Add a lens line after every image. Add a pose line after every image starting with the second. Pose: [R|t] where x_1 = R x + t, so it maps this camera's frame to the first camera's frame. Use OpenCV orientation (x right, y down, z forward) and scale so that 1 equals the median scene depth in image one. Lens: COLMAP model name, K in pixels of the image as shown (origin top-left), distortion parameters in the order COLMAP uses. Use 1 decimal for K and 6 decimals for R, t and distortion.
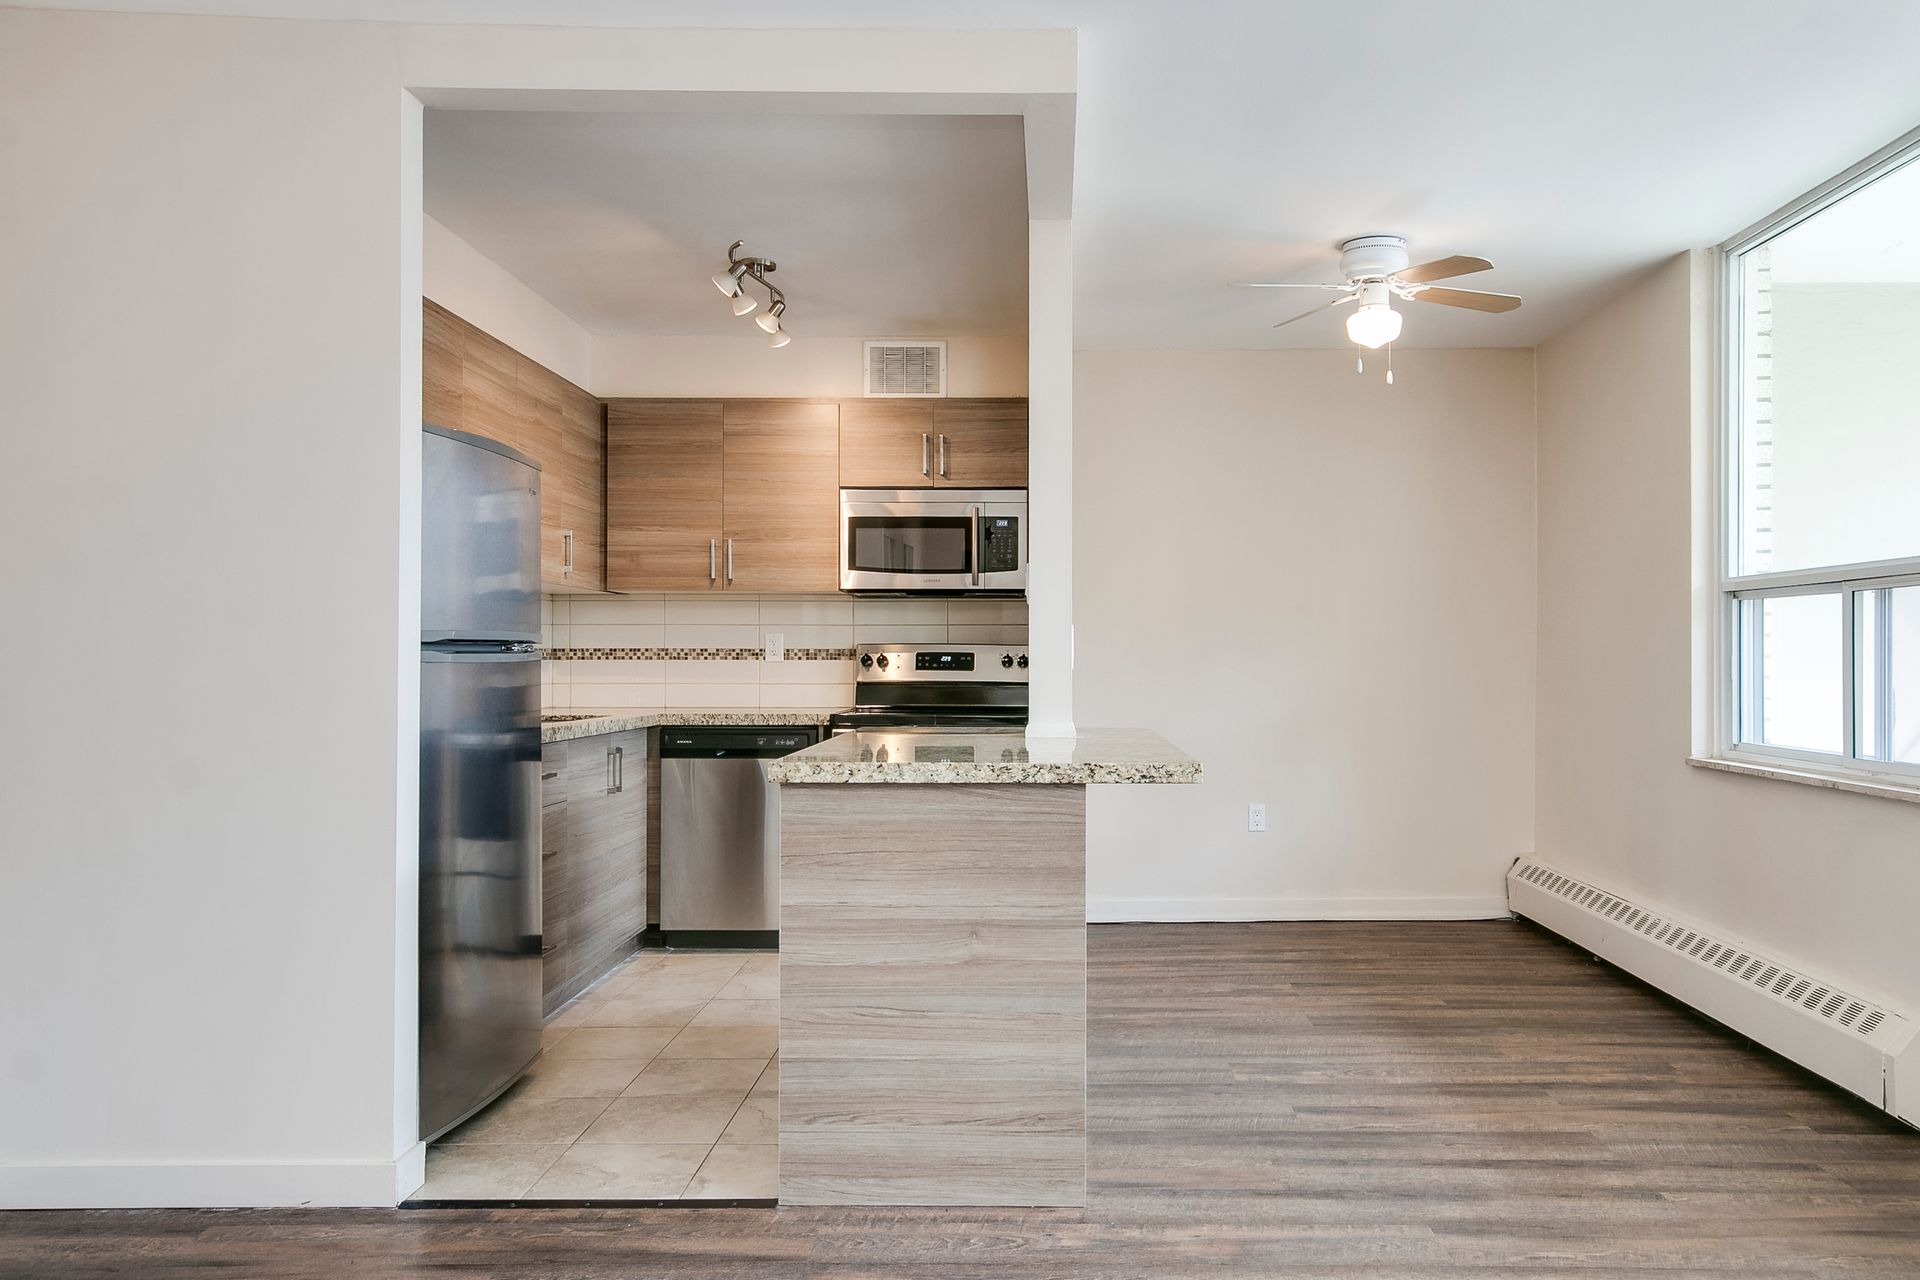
lens RADIAL K [[1344.1, 0, 1042.1], [0, 1344.1, 650.5], [0, 0, 1]] dist [0.015759, 0.008695]
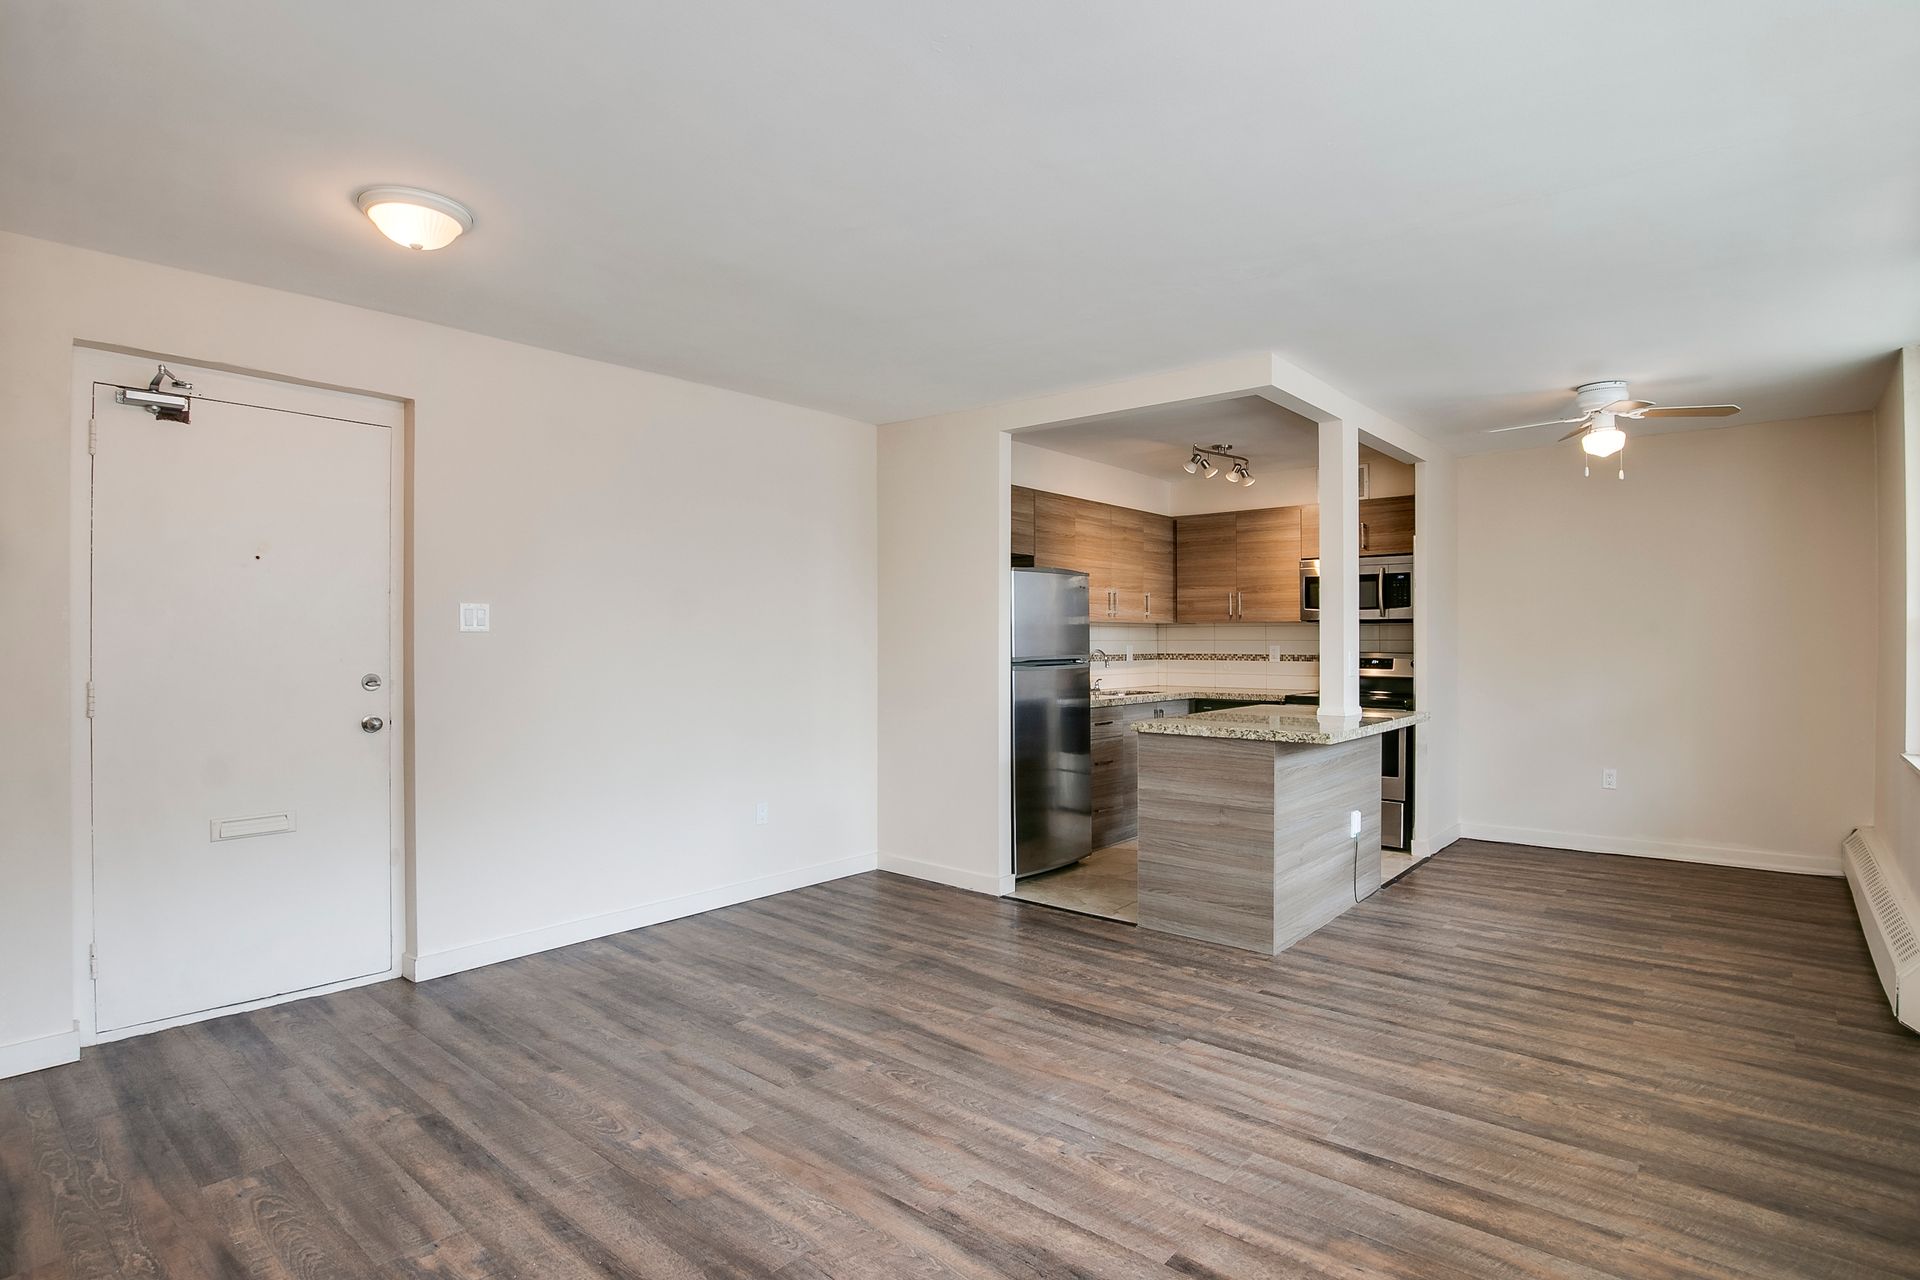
lens RADIAL K [[961.1, 0, 964.2], [0, 961.1, 644.6], [0, 0, 1]] dist [-0.037344, 0.000540]
pose [[0.762583, 0.000089, -0.646890, 0.373725], [0.006954, 0.999941, 0.008334, -0.035060], [0.646852, -0.010854, 0.762538, -0.219975]]
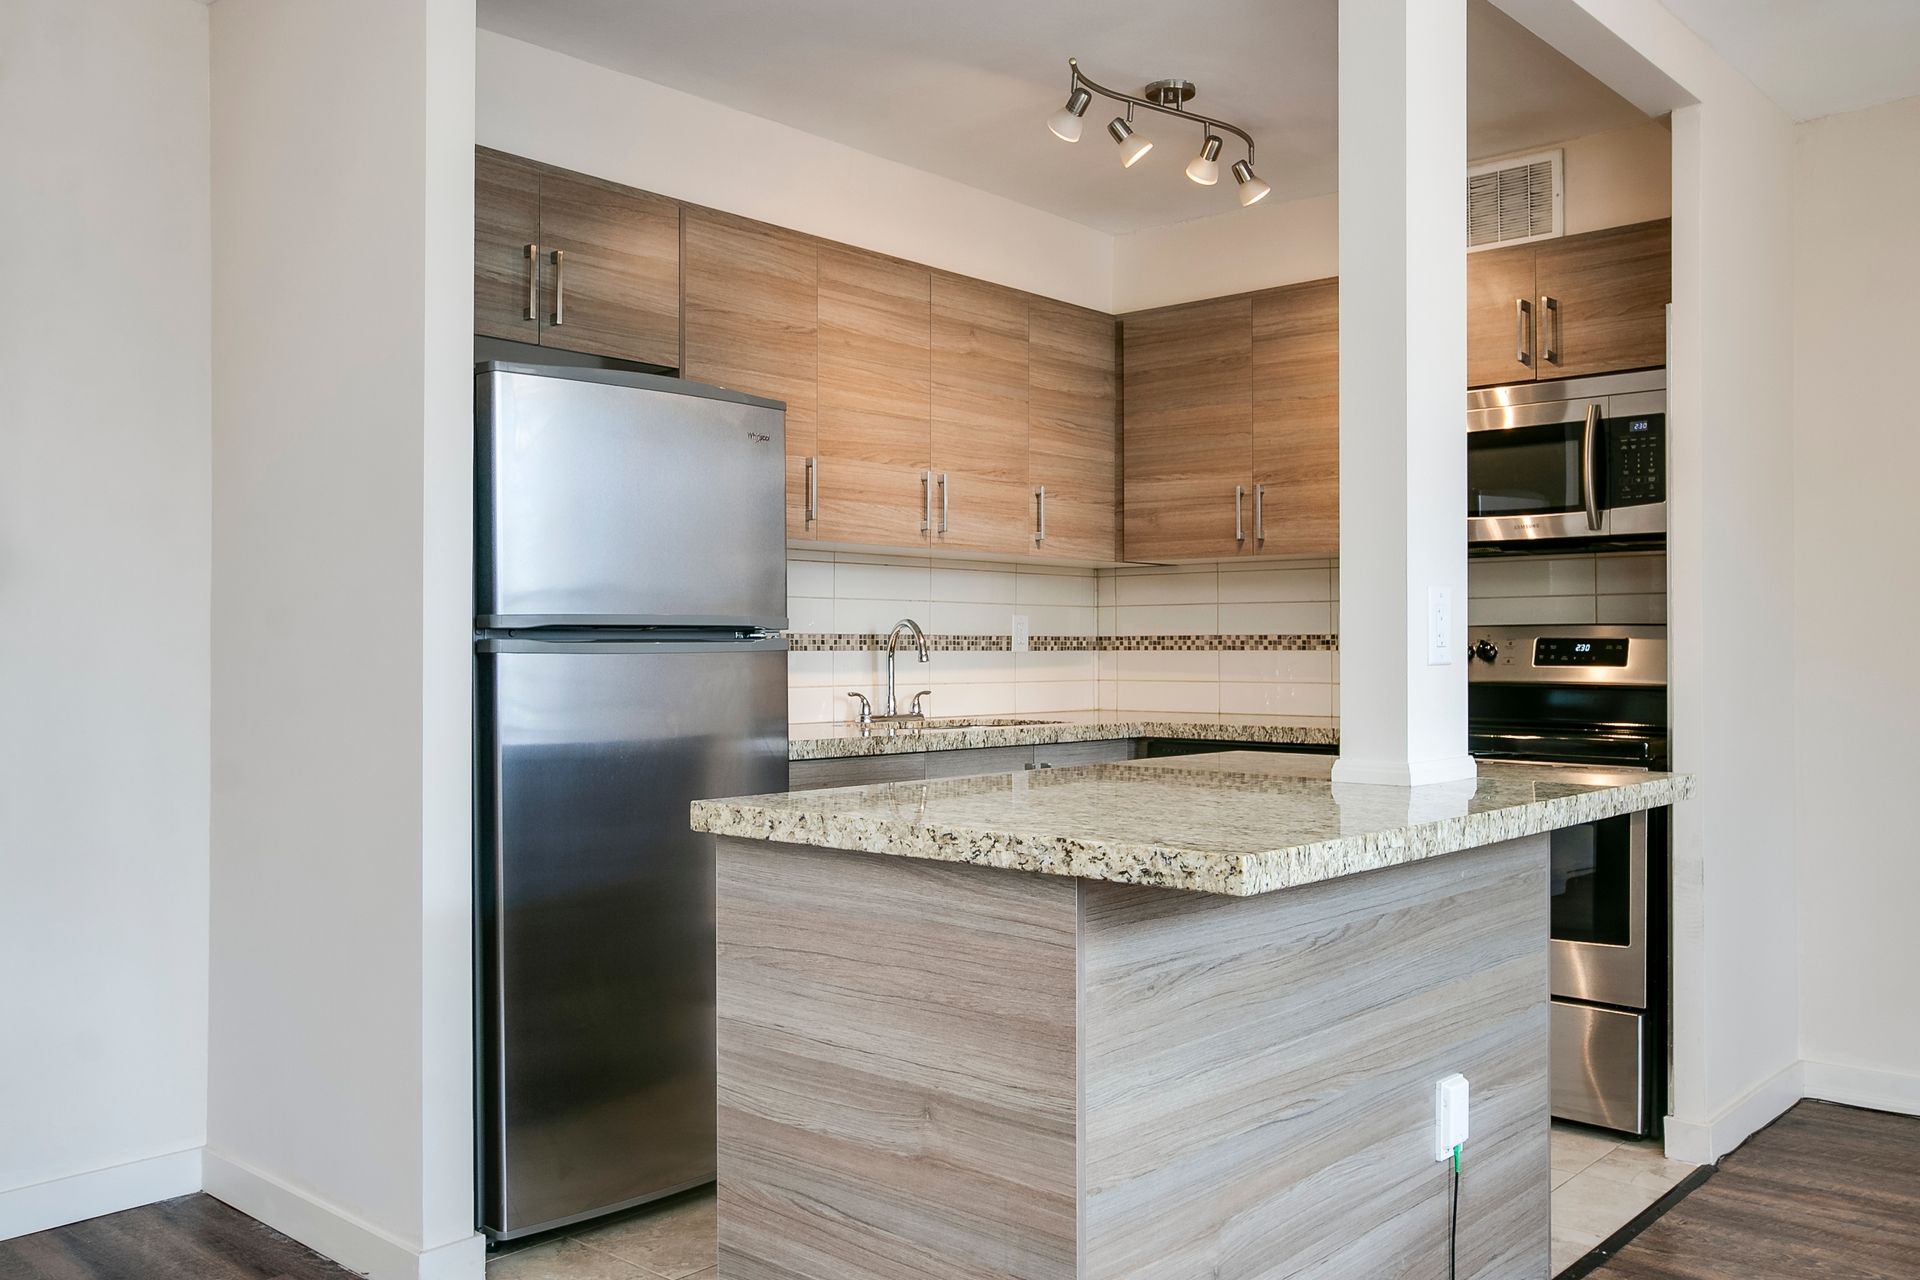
lens RADIAL K [[1598.3, 0, 957.4], [0, 1598.3, 642.0], [0, 0, 1]] dist [0.004265, 0.007289]
pose [[0.749978, -0.004885, -0.661444, 0.271196], [0.005642, 0.999984, -0.000989, 0.003122], [0.661438, -0.002990, 0.749993, 0.308560]]
